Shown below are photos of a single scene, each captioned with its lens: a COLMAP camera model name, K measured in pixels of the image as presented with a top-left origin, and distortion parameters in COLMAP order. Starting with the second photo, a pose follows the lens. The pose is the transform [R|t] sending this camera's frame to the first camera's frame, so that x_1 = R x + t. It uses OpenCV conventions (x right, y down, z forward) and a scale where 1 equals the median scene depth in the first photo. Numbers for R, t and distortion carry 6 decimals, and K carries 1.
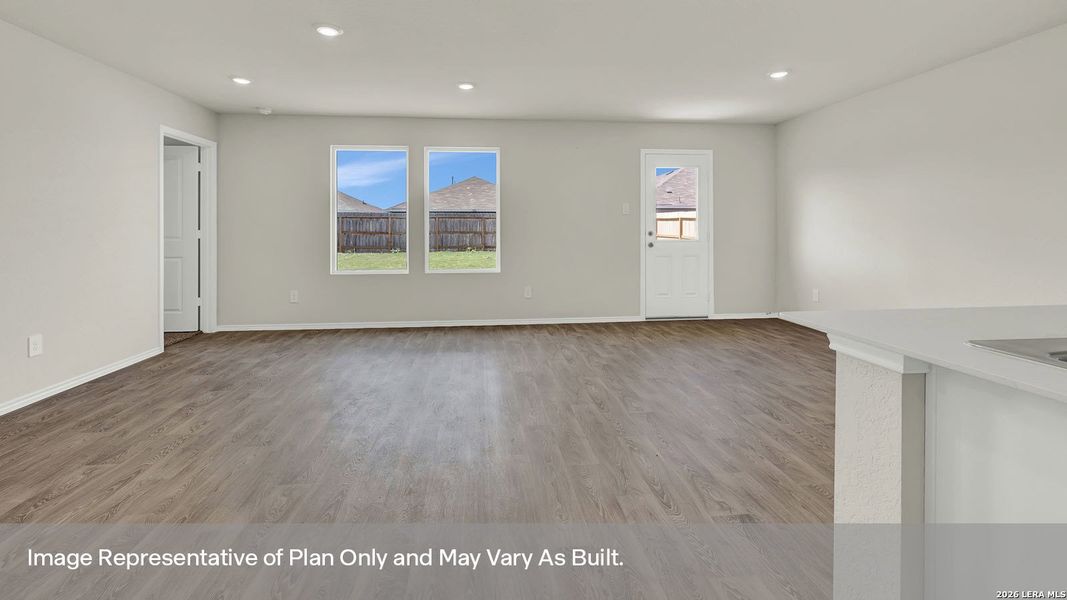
lens RADIAL K [[451.4, 0, 525.5], [0, 451.4, 295.6], [0, 0, 1]] dist [-0.001378, 0.000095]
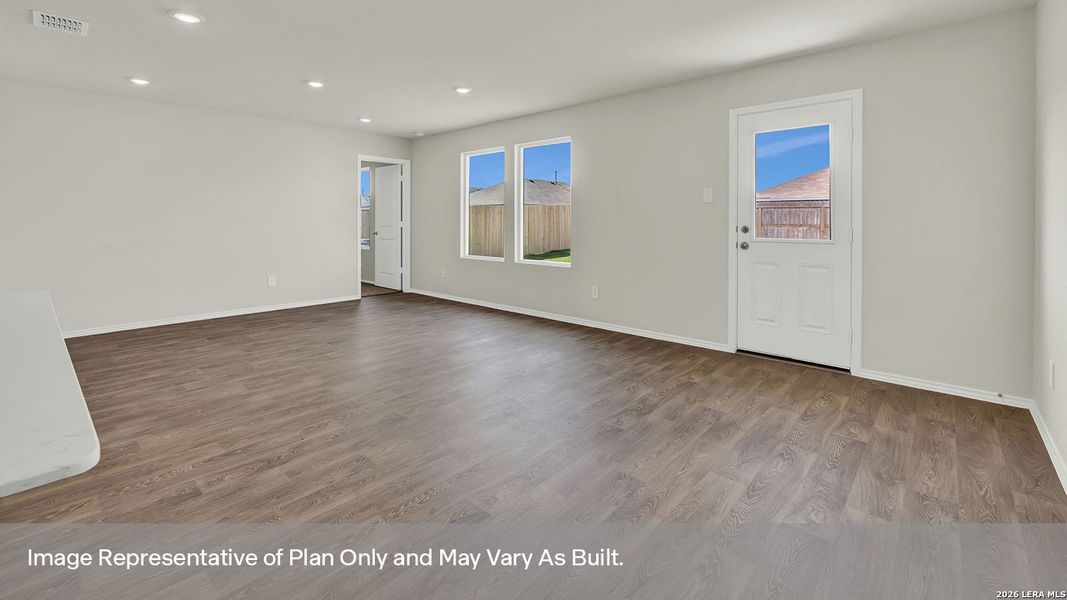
lens RADIAL K [[451.4, 0, 520.1], [0, 451.4, 296.6], [0, 0, 1]] dist [-0.001378, 0.000095]
pose [[0.657544, 0.128418, -0.742391, 0.607102], [-0.112683, 0.991046, 0.071625, -0.048120], [0.744942, 0.036558, 0.666127, 0.295628]]
